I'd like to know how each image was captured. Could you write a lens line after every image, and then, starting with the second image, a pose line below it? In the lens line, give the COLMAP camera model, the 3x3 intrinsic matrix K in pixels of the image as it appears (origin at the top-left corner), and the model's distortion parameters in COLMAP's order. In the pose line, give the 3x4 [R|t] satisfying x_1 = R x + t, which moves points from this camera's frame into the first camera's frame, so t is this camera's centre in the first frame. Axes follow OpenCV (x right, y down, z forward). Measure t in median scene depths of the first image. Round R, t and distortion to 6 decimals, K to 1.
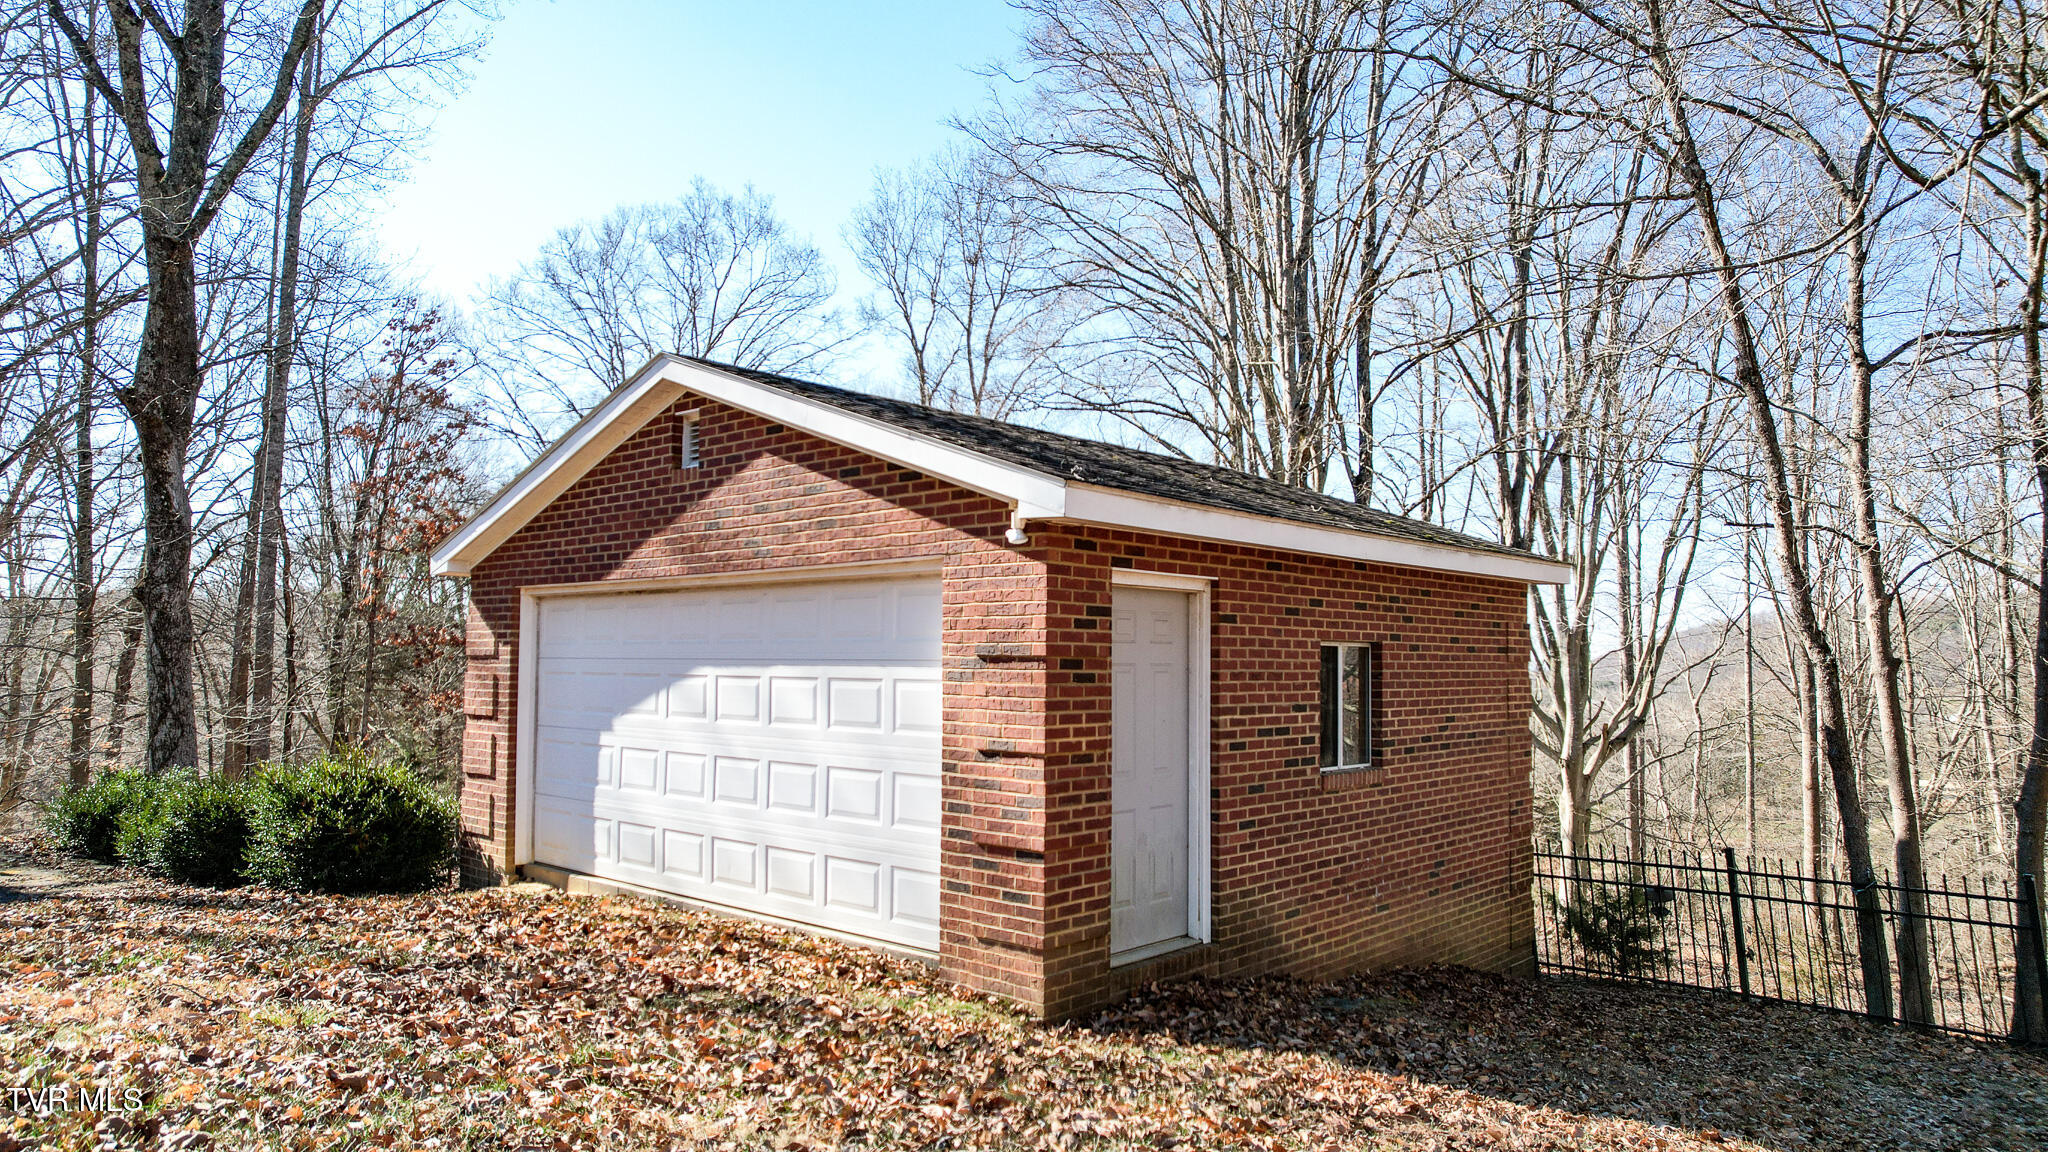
lens RADIAL K [[1311.6, 0, 1023.9], [0, 1311.6, 575.8], [0, 0, 1]] dist [-0.065496, 0.060095]
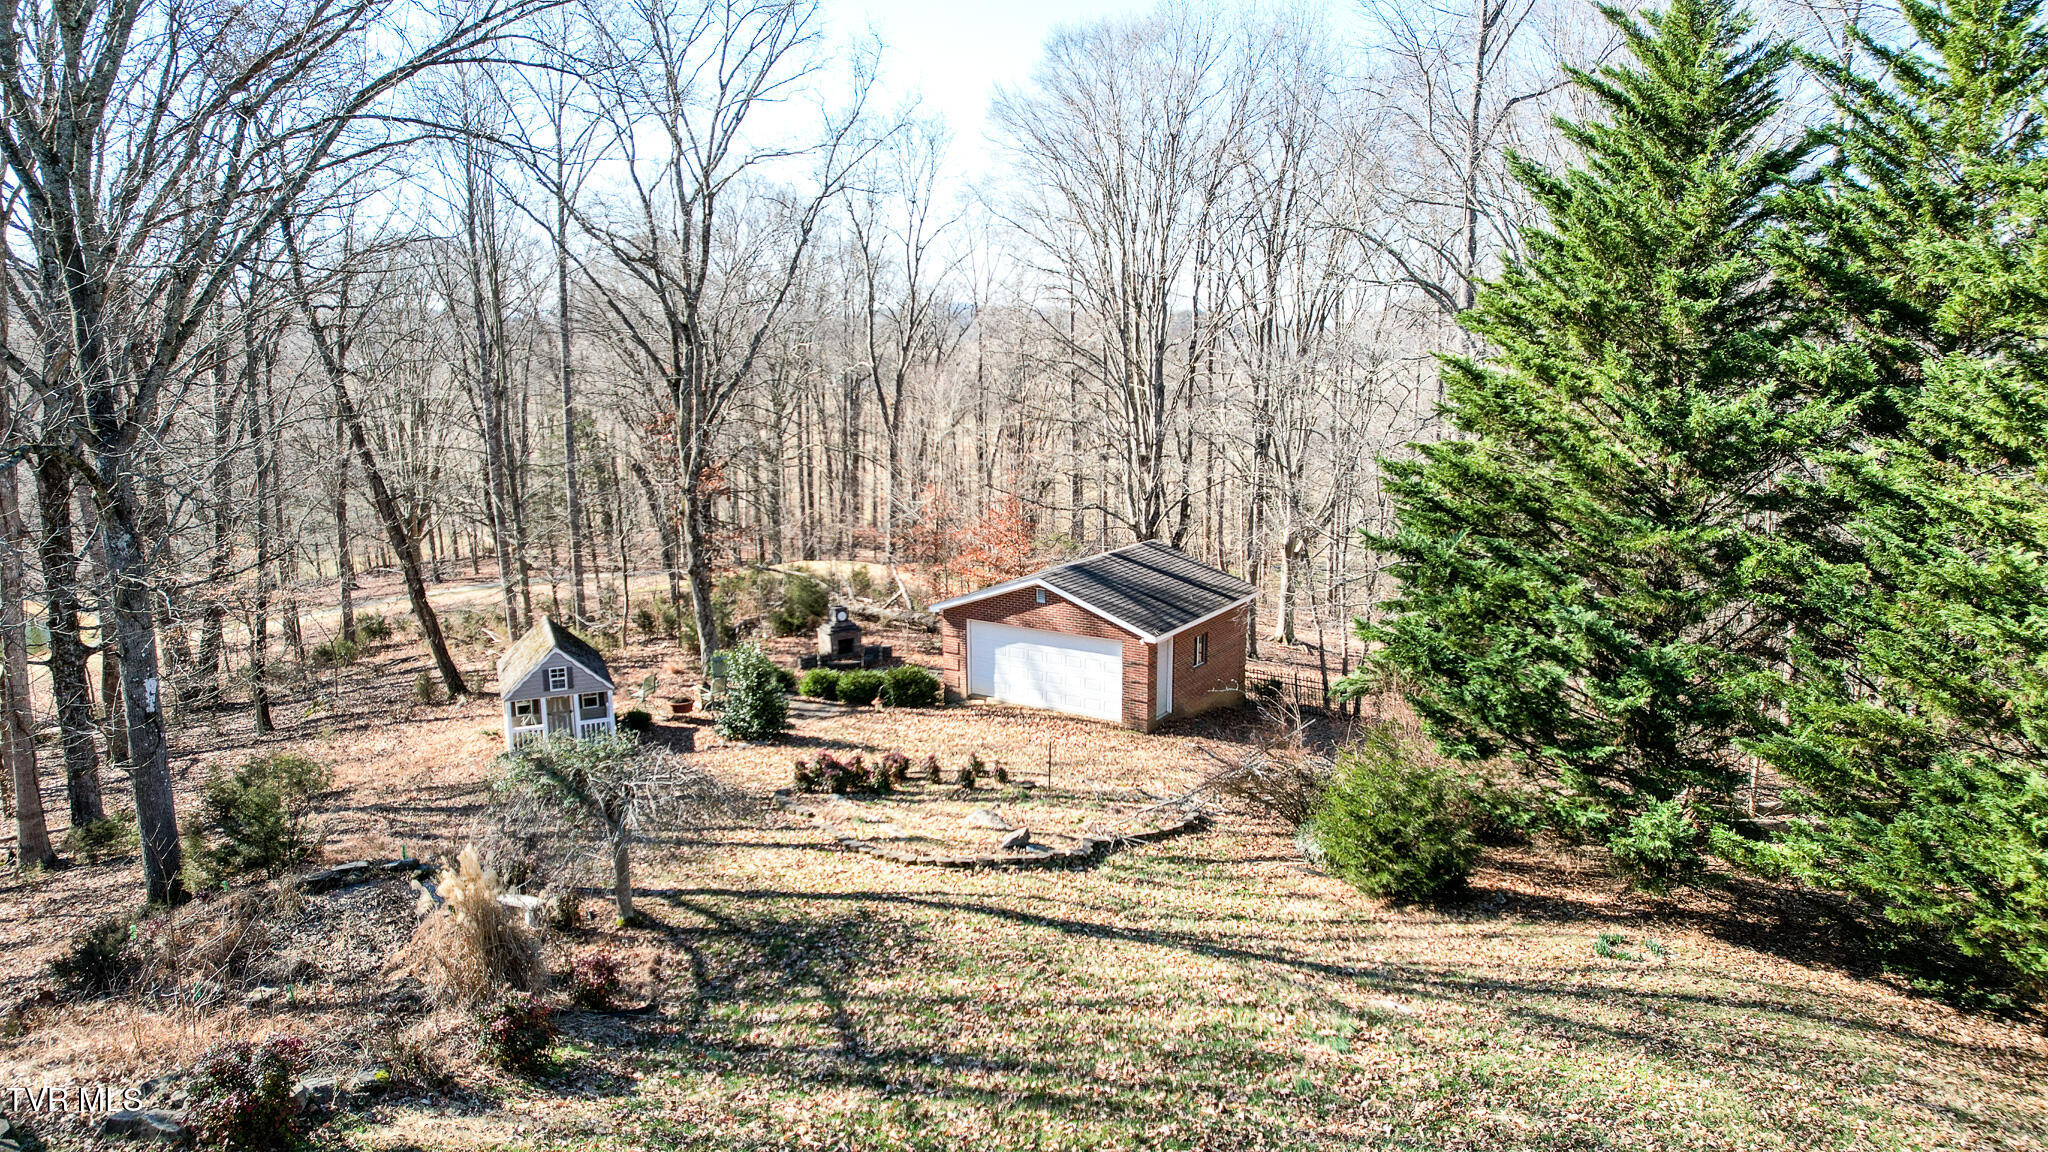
lens RADIAL K [[1311.6, 0, 1032.0], [0, 1311.6, 578.7], [0, 0, 1]] dist [-0.065496, 0.060095]
pose [[0.984691, -0.042151, 0.169137, -0.764800], [-0.003173, 0.965826, 0.259170, -0.952019], [-0.174281, -0.255739, 0.950907, -2.207804]]
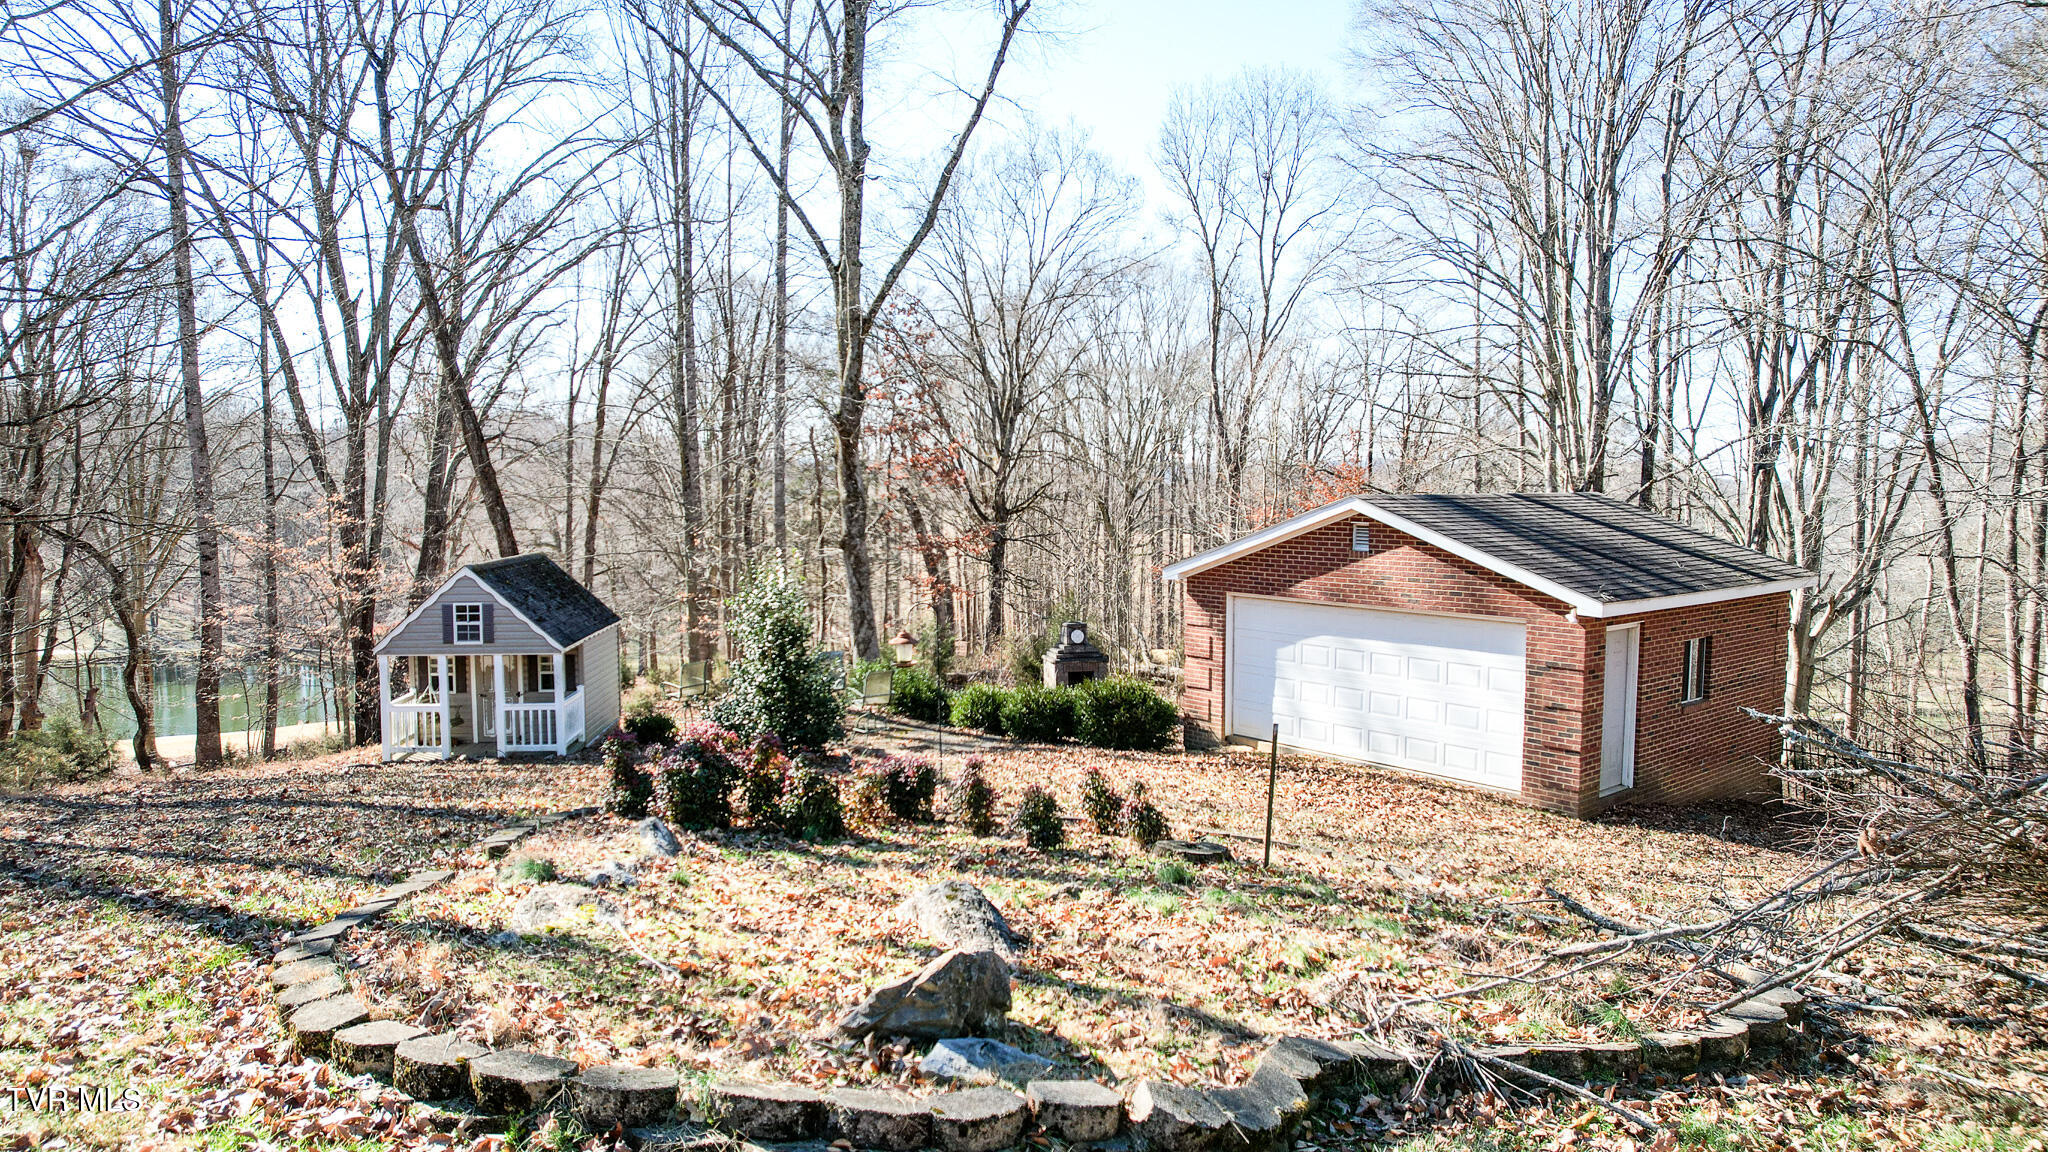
lens RADIAL K [[1311.6, 0, 1031.4], [0, 1311.6, 571.2], [0, 0, 1]] dist [-0.065496, 0.060095]
pose [[0.990684, 0.007835, -0.135953, -0.390311], [0.010896, 0.990582, 0.136484, -0.266123], [0.135742, -0.136694, 0.981269, -0.838991]]
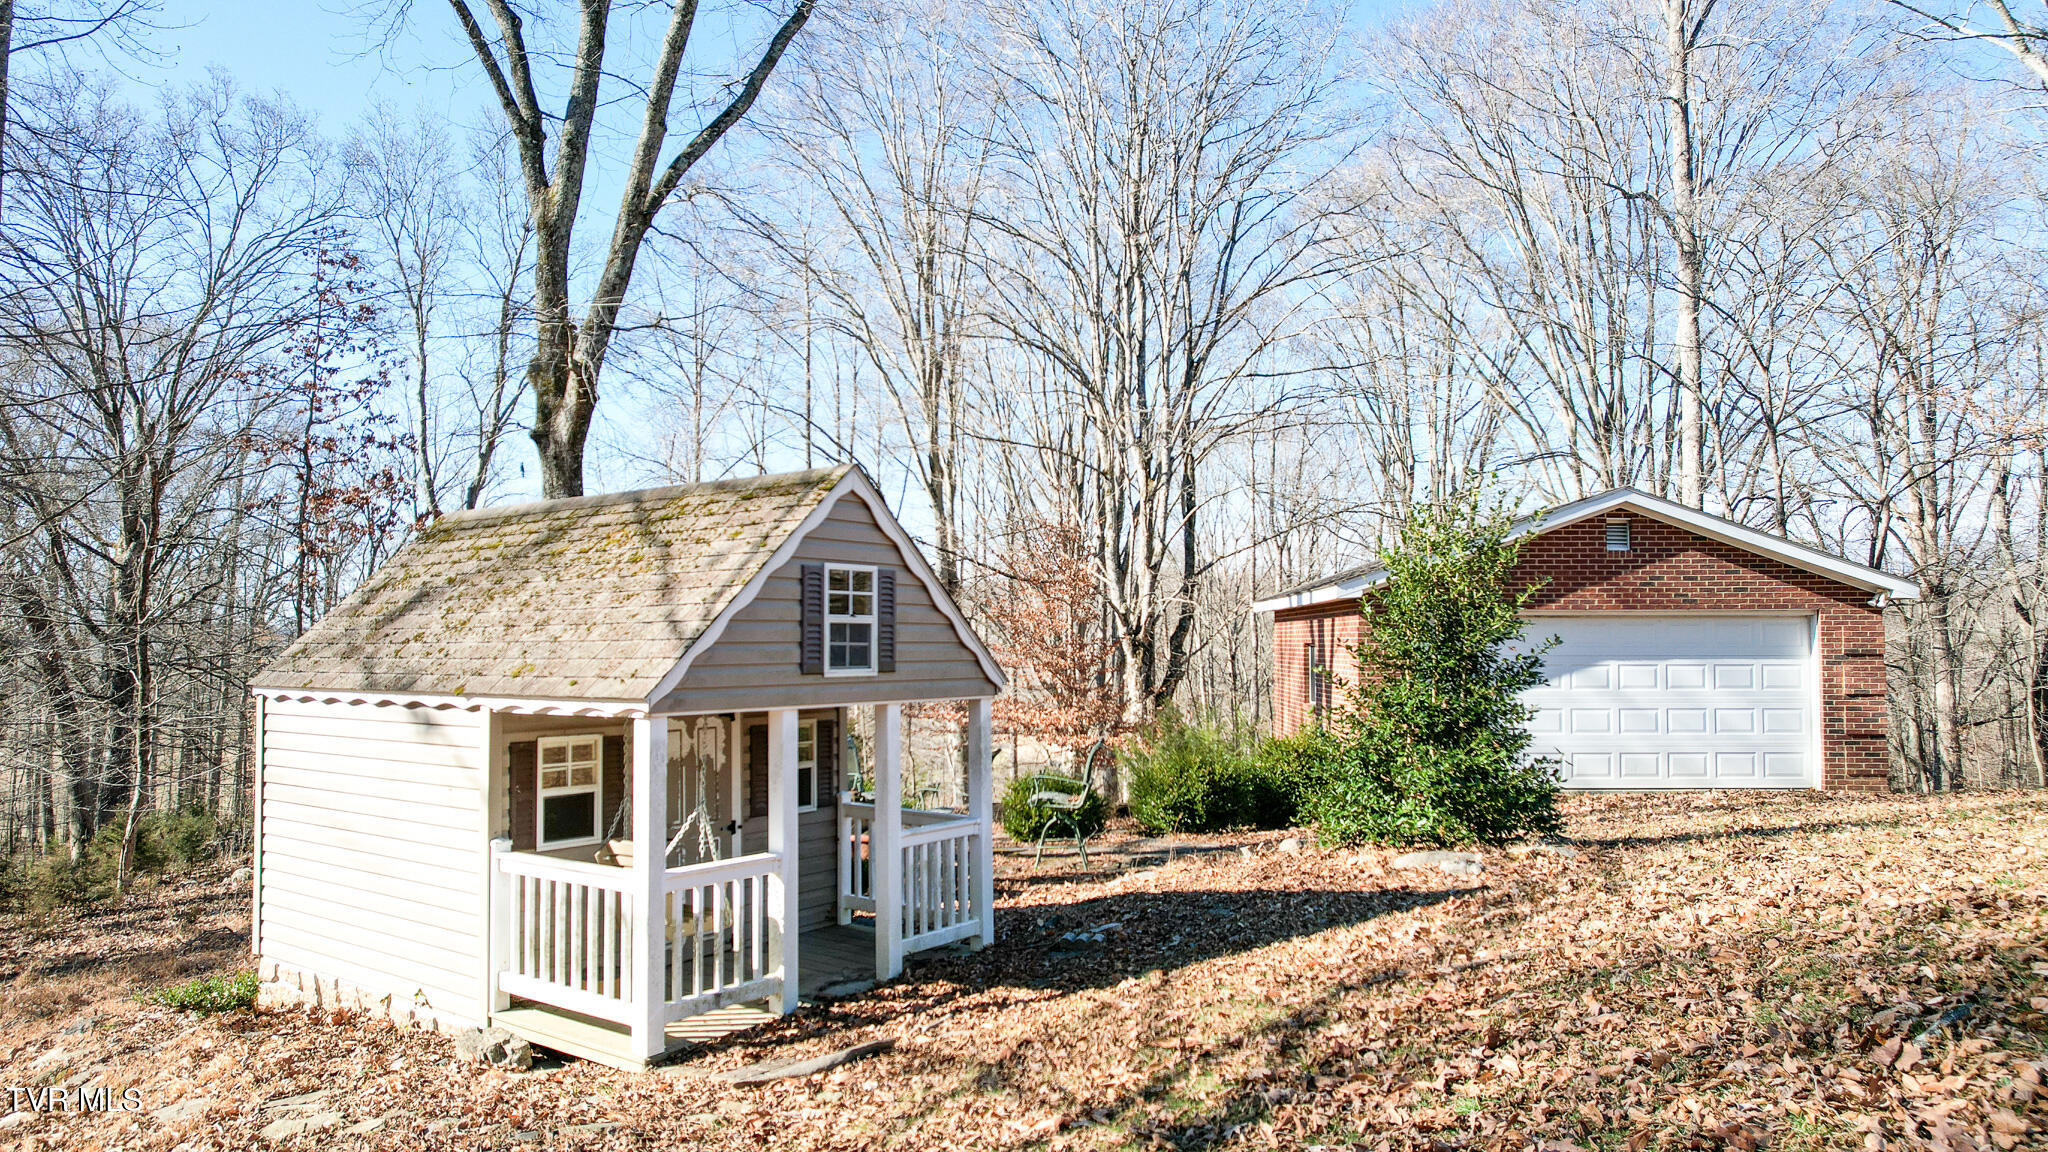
lens RADIAL K [[1311.6, 0, 1023.8], [0, 1311.6, 584.3], [0, 0, 1]] dist [-0.065496, 0.060095]
pose [[0.745220, 0.030335, 0.666128, -1.671049], [-0.046316, 0.998907, 0.006325, -0.007634], [-0.665208, -0.035566, 0.745811, 0.161853]]
